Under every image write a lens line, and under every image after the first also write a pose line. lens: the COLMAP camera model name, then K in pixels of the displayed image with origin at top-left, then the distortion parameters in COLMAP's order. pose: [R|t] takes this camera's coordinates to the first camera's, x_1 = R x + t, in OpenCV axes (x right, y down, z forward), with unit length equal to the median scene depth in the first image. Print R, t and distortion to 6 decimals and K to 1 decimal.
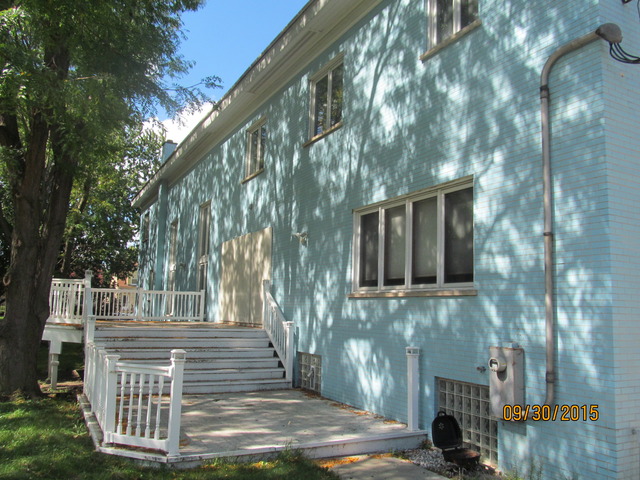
lens RADIAL K [[535.8, 0, 323.2], [0, 535.8, 243.4], [0, 0, 1]] dist [-0.064811, 0.033184]
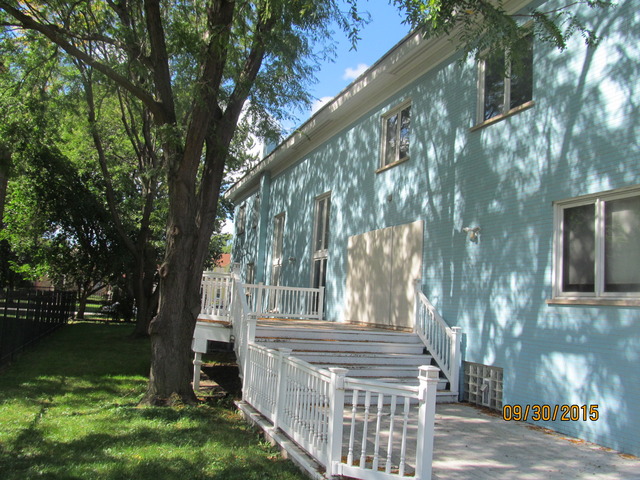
lens RADIAL K [[535.8, 0, 316.5], [0, 535.8, 240.9], [0, 0, 1]] dist [-0.064811, 0.033184]
pose [[0.993396, 0.026015, -0.111748, -0.205981], [-0.025684, 0.999660, 0.004395, 0.005511], [0.111824, -0.001496, 0.993727, 0.100248]]
